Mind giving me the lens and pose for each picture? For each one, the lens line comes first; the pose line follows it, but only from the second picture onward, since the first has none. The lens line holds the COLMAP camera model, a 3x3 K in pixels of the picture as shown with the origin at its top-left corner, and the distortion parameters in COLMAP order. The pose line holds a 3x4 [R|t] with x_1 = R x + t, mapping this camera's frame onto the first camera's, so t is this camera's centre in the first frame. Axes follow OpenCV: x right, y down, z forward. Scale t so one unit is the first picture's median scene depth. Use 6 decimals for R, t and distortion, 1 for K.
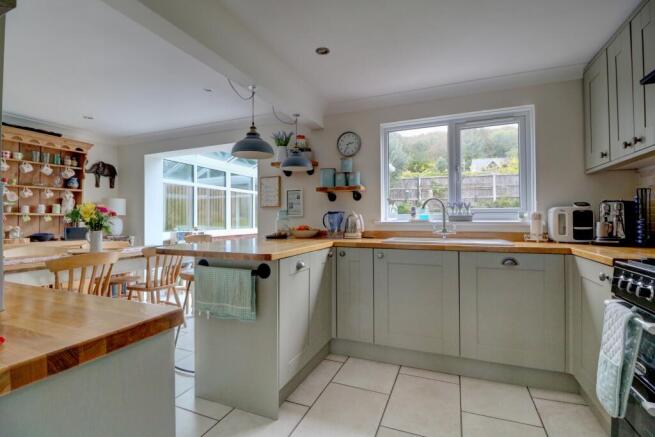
lens RADIAL K [[306.9, 0, 323.7], [0, 306.9, 214.5], [0, 0, 1]] dist [-0.011097, -0.004966]
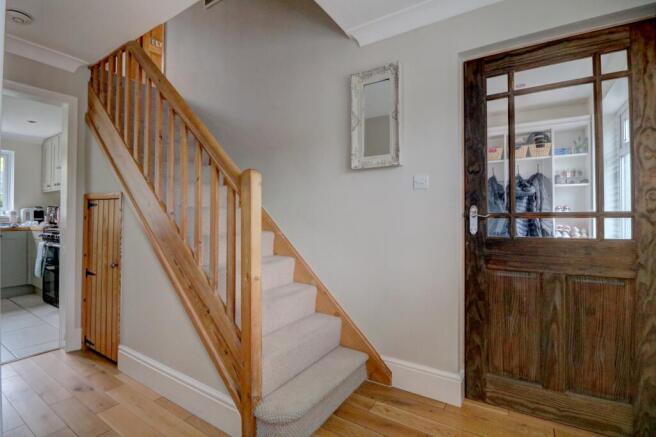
lens RADIAL K [[307.3, 0, 325.3], [0, 307.3, 214.1], [0, 0, 1]] dist [-0.011097, -0.004966]
pose [[0.165282, 0.017296, 0.986095, -0.842047], [-0.017916, 0.999734, -0.014533, 0.006221], [-0.986084, -0.015265, 0.165548, -1.239248]]
